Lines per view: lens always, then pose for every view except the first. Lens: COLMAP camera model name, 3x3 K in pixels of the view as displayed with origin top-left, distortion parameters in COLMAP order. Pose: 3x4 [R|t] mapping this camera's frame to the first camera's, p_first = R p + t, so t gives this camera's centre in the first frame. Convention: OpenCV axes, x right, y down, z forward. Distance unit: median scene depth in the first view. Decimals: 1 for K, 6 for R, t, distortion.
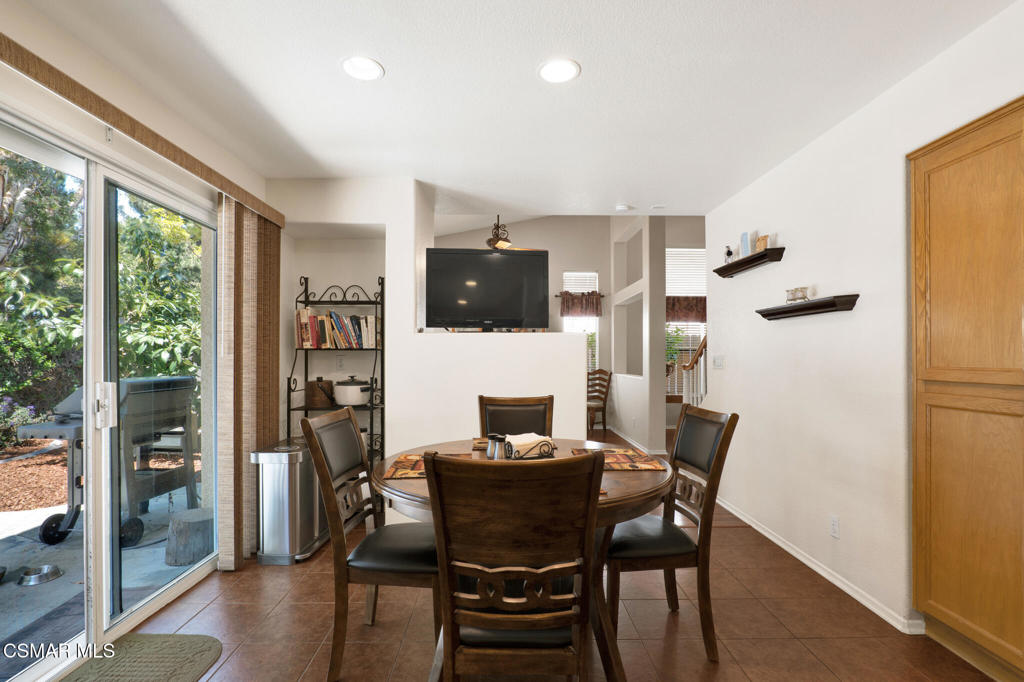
lens RADIAL K [[482.5, 0, 510.2], [0, 482.5, 351.9], [0, 0, 1]] dist [-0.014480, 0.000677]
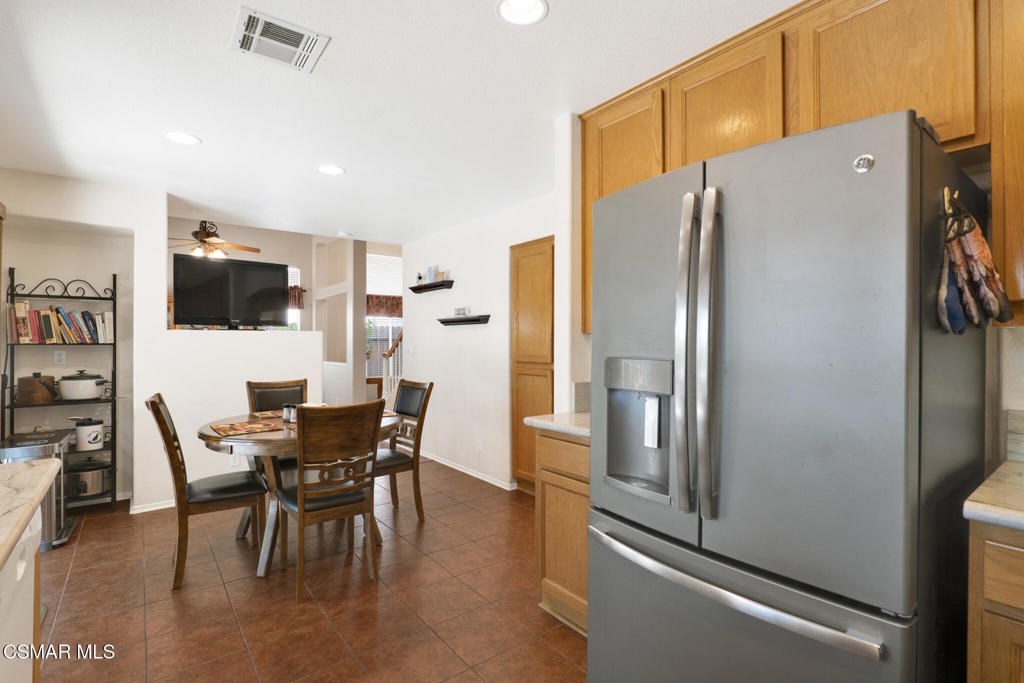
lens RADIAL K [[482.5, 0, 510.2], [0, 482.5, 352.4], [0, 0, 1]] dist [-0.014480, 0.000677]
pose [[0.797080, -0.013733, 0.603717, -0.245991], [-0.004576, 0.999575, 0.028779, -0.024159], [-0.603856, -0.025702, 0.796679, -0.392228]]
